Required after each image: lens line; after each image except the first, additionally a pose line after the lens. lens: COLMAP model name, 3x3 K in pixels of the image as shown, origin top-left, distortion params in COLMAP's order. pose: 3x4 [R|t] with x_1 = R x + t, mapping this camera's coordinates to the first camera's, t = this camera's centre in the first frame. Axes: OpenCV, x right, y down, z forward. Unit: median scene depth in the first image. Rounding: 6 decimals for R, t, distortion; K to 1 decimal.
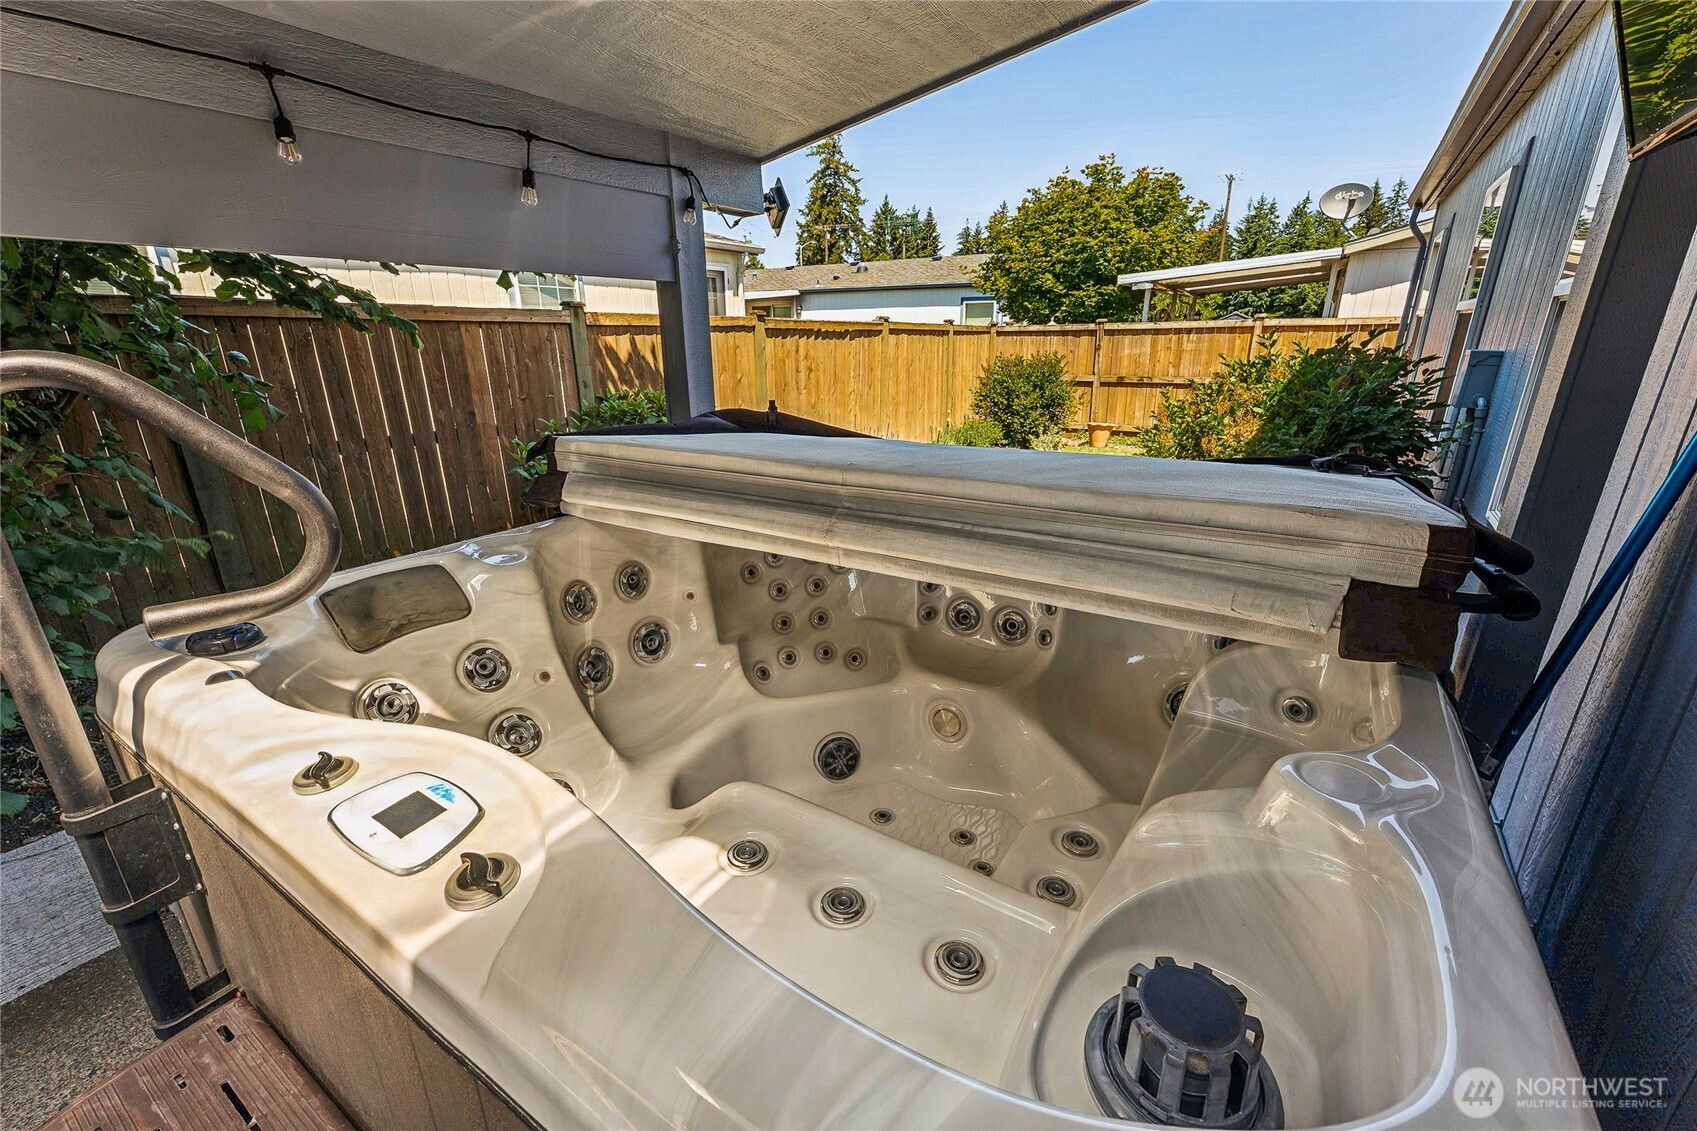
lens RADIAL K [[687.7, 0, 849.9], [0, 687.7, 578.6], [0, 0, 1]] dist [0.003915, -0.000755]
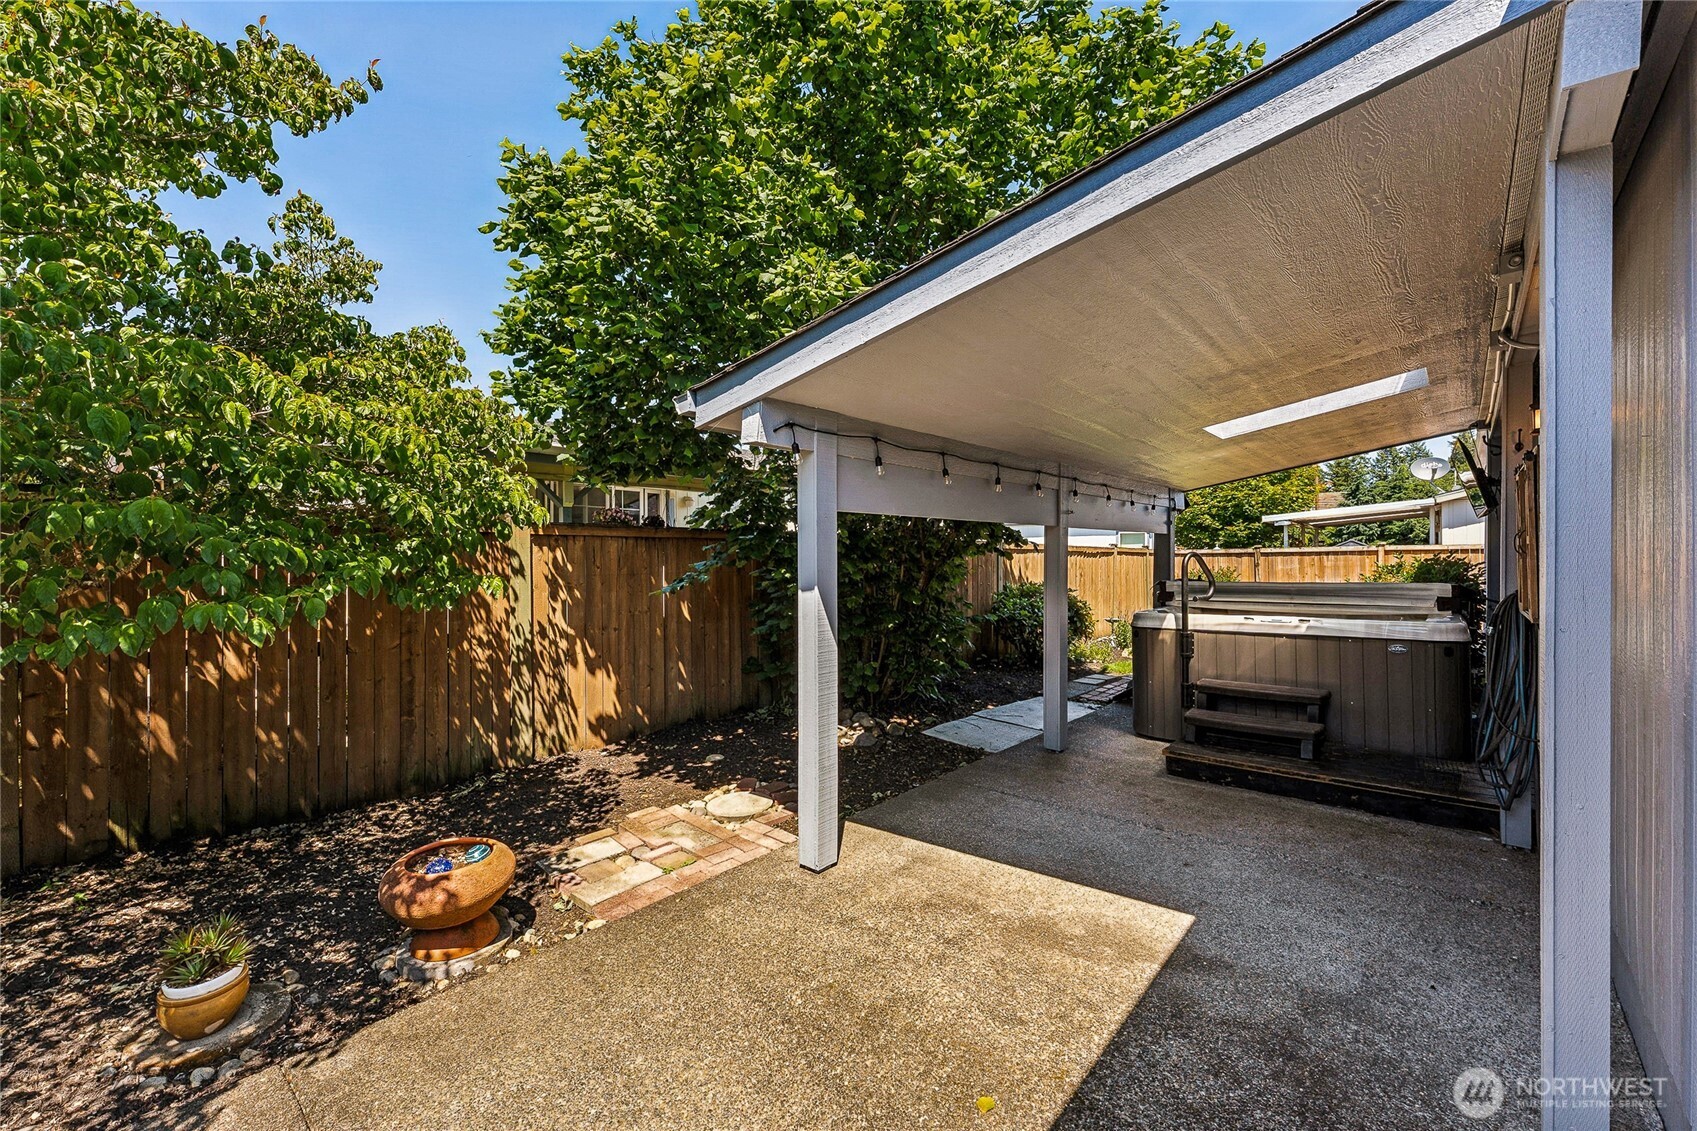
lens RADIAL K [[687.7, 0, 844.4], [0, 687.7, 569.1], [0, 0, 1]] dist [0.003915, -0.000755]
pose [[0.990513, 0.004508, -0.137348, -0.279976], [-0.048216, 0.947325, -0.316625, 0.157794], [0.128686, 0.320243, 0.938554, -0.420334]]
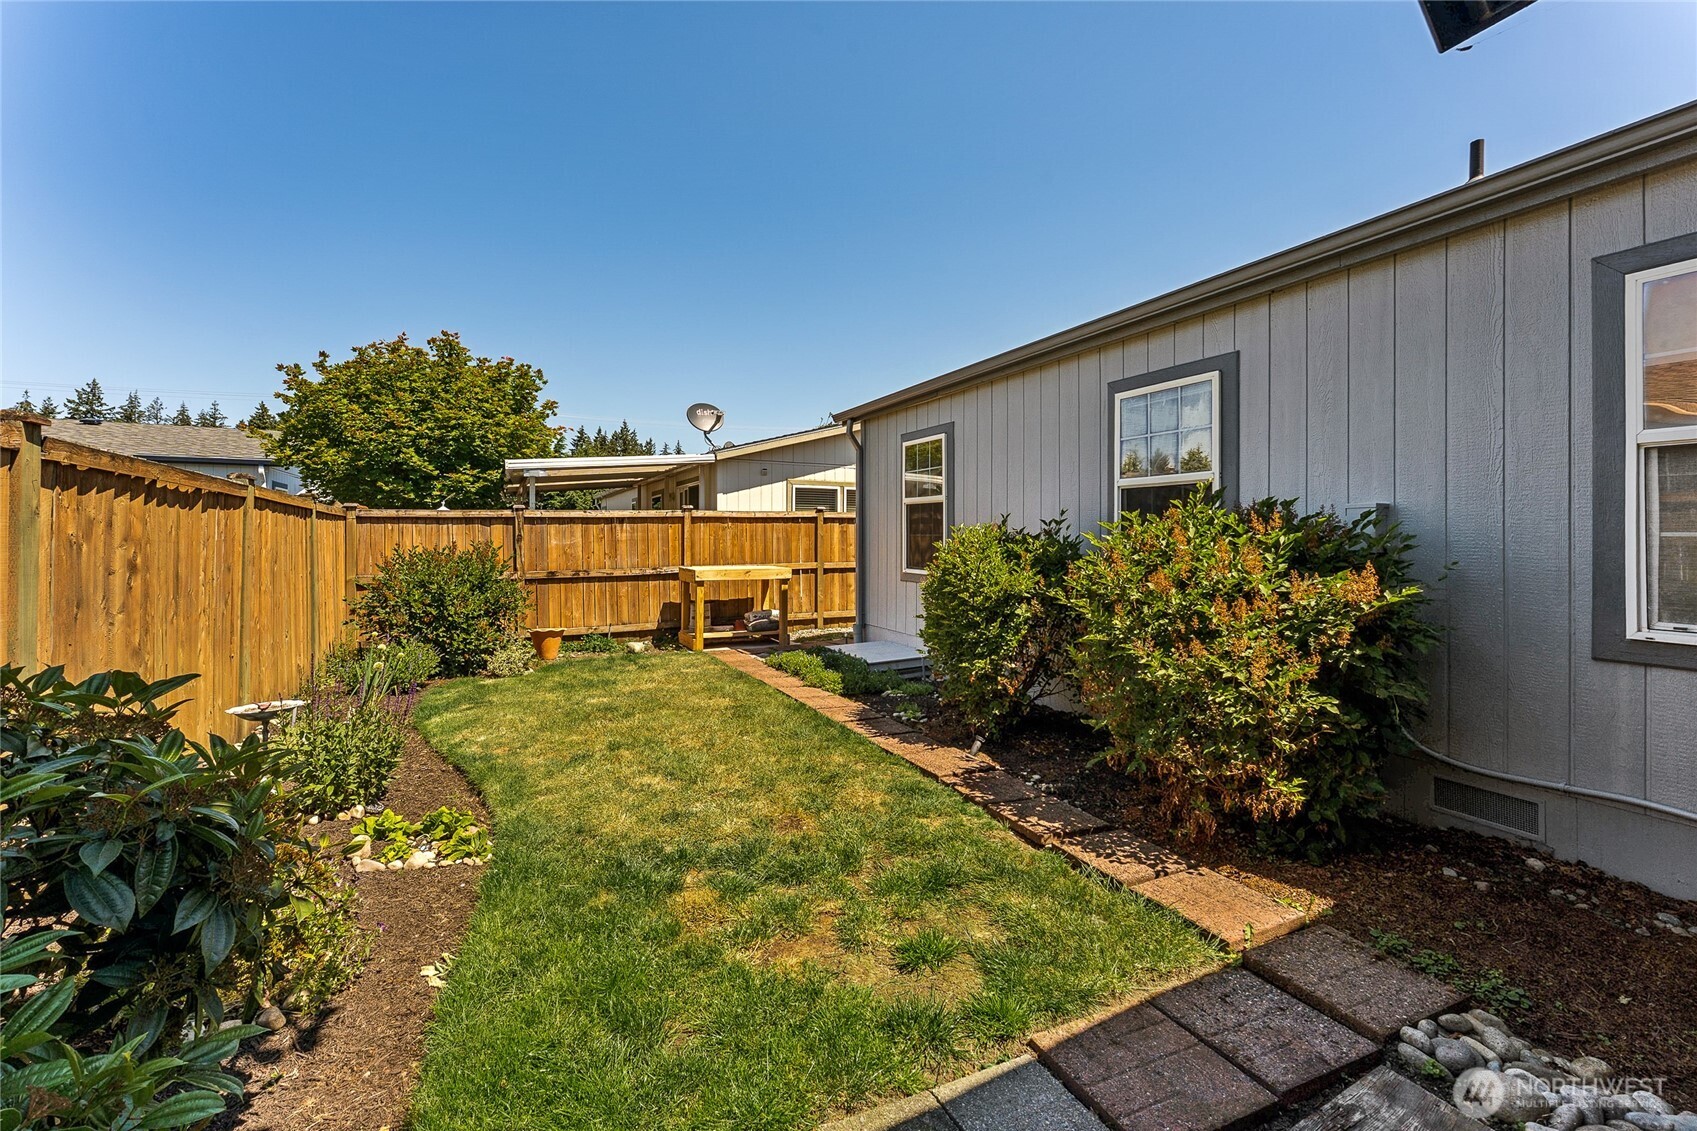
lens RADIAL K [[687.7, 0, 830.4], [0, 687.7, 541.2], [0, 0, 1]] dist [0.003915, -0.000755]
pose [[0.505480, 0.000451, 0.862838, -0.150817], [0.291260, 0.941215, -0.171122, -0.090516], [-0.812193, 0.337809, 0.475634, 0.328875]]
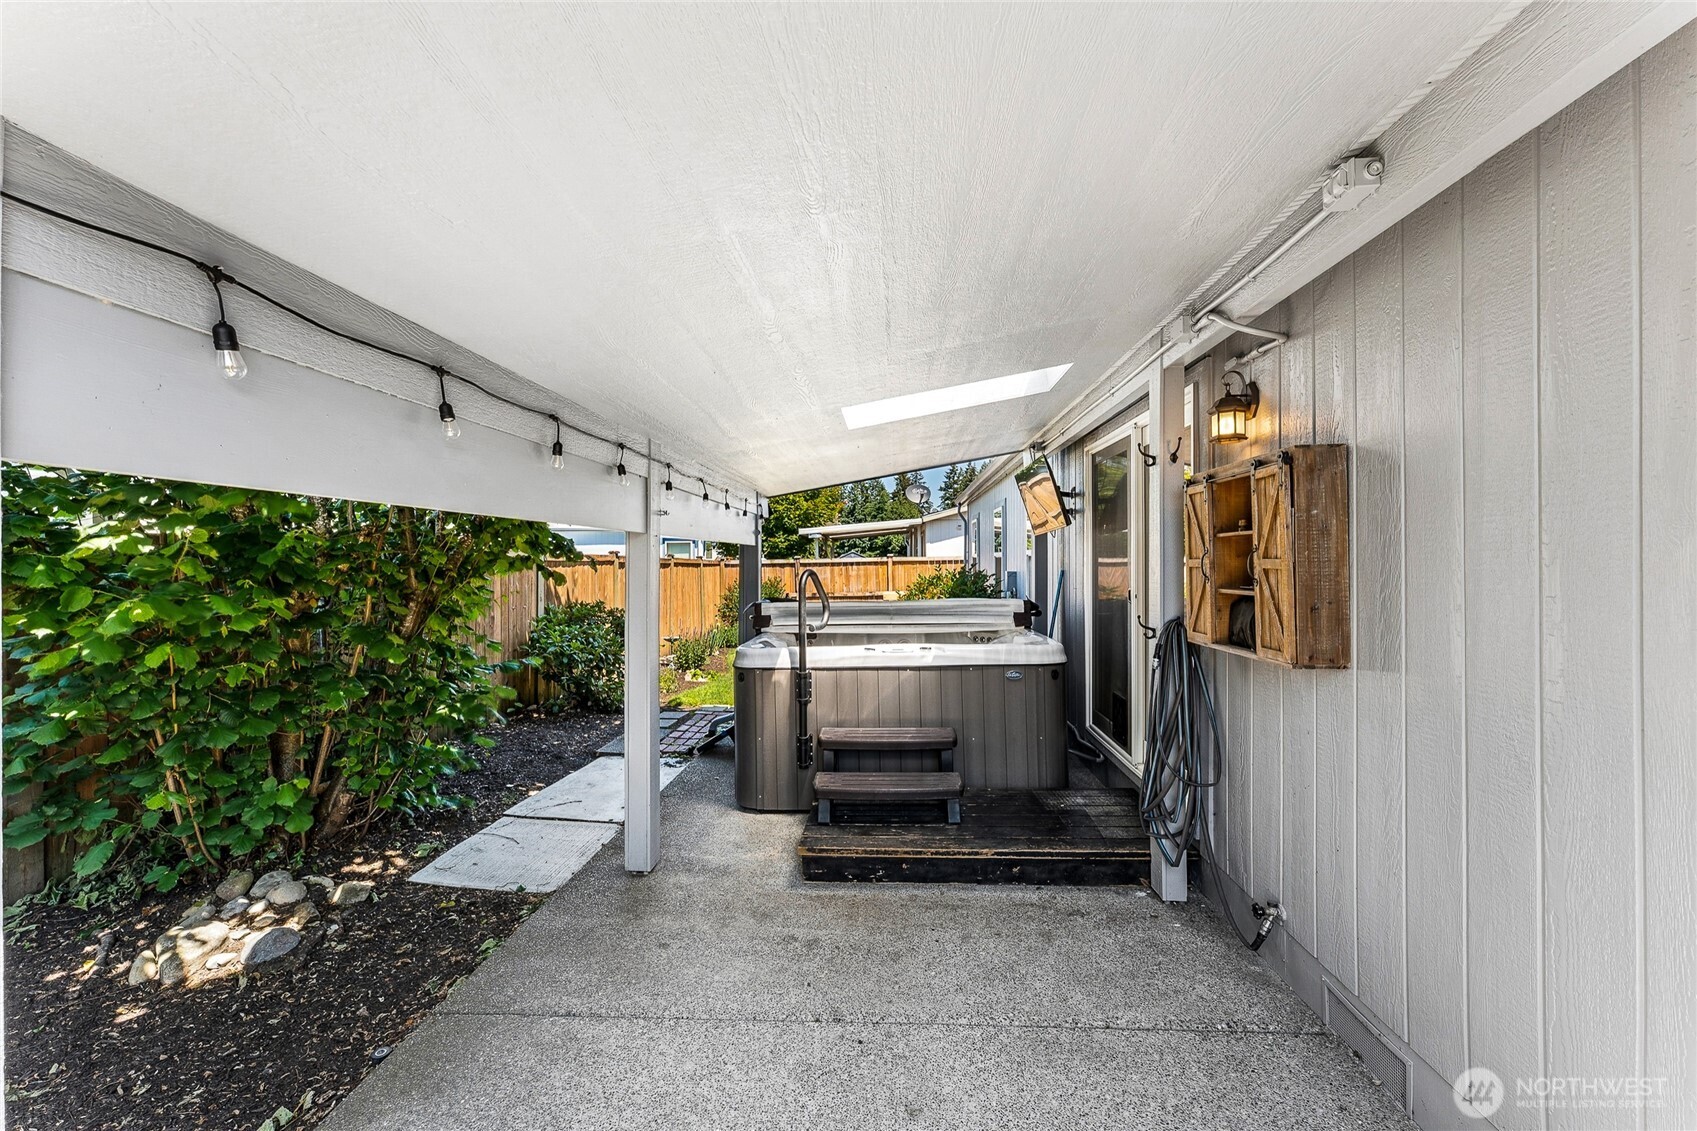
lens RADIAL K [[687.7, 0, 848.4], [0, 687.7, 559.1], [0, 0, 1]] dist [0.003915, -0.000755]
pose [[0.868518, 0.002787, 0.495650, -0.275161], [0.168492, 0.938774, -0.300524, 0.093465], [-0.466141, 0.344523, 0.814872, -0.259932]]
